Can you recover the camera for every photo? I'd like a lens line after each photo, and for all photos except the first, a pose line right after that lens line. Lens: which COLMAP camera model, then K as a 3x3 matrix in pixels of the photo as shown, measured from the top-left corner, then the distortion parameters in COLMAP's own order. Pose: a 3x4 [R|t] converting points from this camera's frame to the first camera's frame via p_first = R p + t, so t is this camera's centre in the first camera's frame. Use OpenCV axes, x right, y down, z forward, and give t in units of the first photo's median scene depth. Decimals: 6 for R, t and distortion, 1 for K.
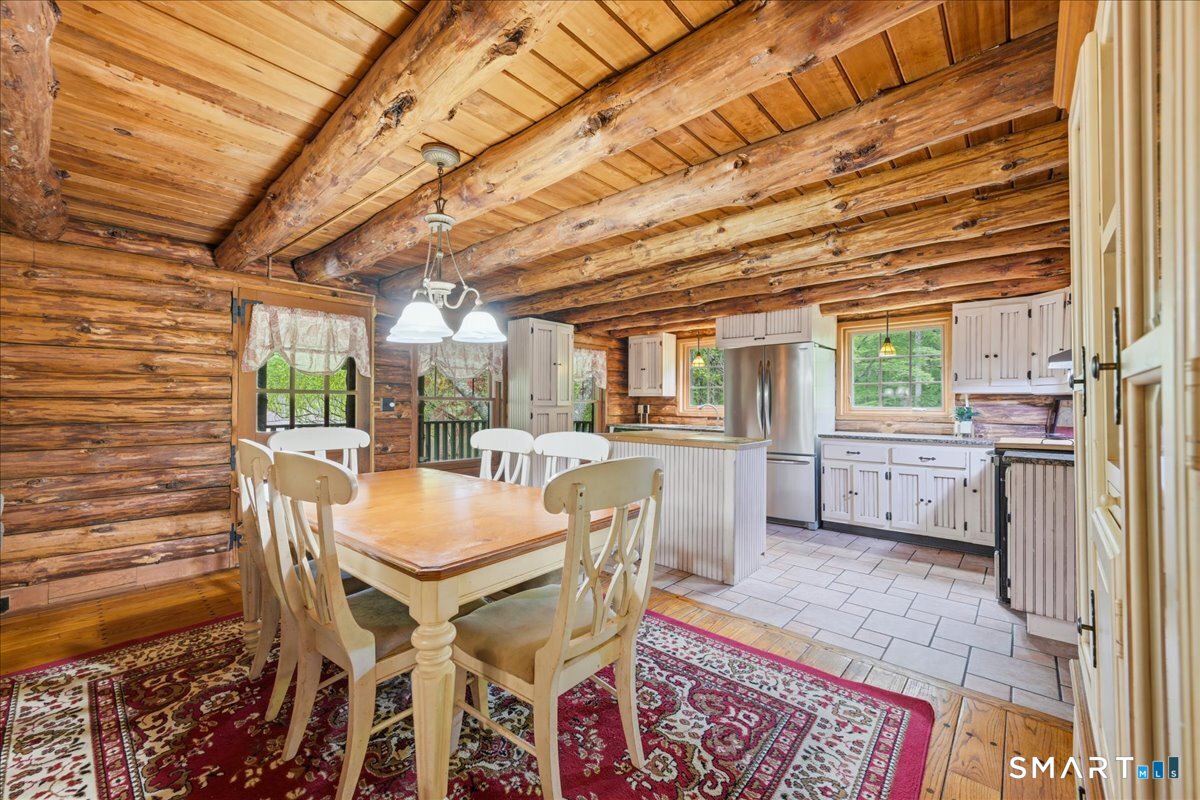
lens RADIAL K [[472.5, 0, 600.4], [0, 472.5, 397.8], [0, 0, 1]] dist [0.003878, 0.000311]
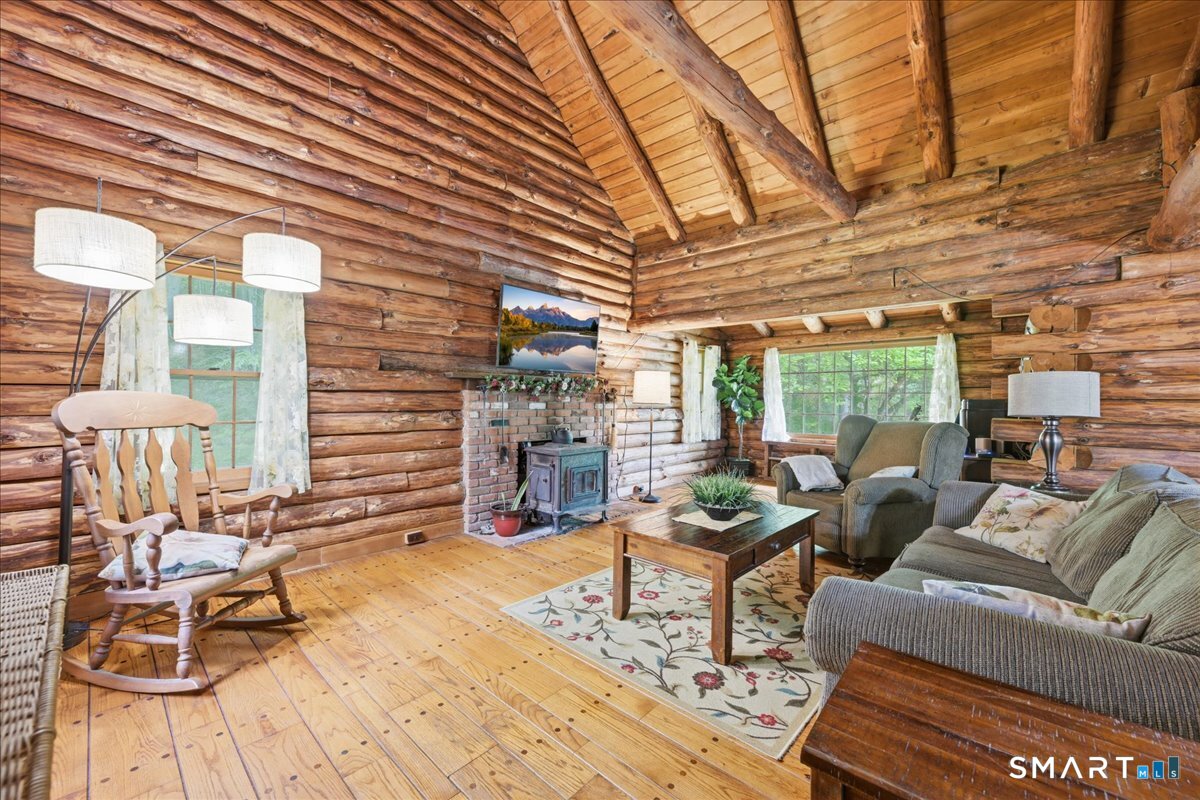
lens RADIAL K [[472.5, 0, 600.4], [0, 472.5, 397.8], [0, 0, 1]] dist [0.003878, 0.000311]
pose [[-0.021000, -0.004517, -0.999769, -0.105262], [-0.001172, 0.999989, -0.004494, 0.001227], [0.999779, 0.001077, -0.021005, -0.260256]]
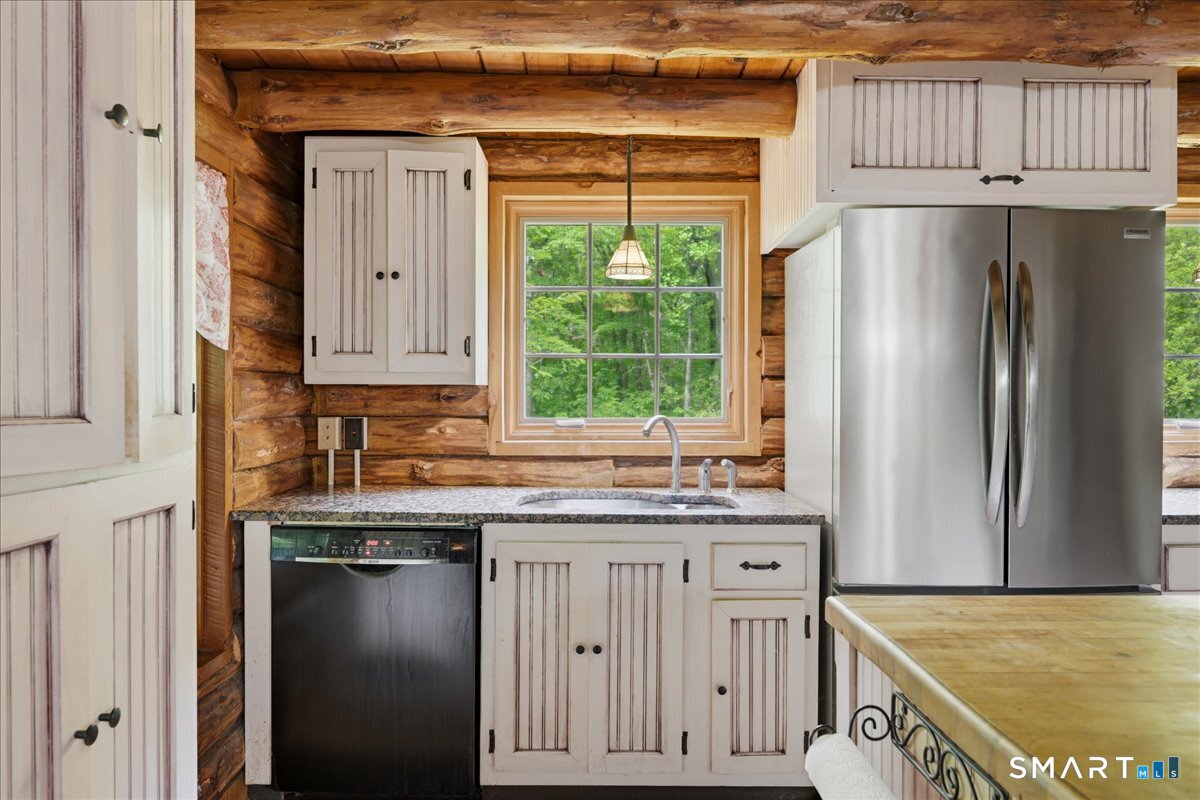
lens RADIAL K [[818.5, 0, 599.3], [0, 818.5, 400.7], [0, 0, 1]] dist [0.001313, 0.000252]
pose [[0.739207, -0.008869, 0.673420, -0.108574], [-0.003083, 0.999858, 0.016553, -0.002232], [-0.673471, -0.014312, 0.739075, 0.567930]]
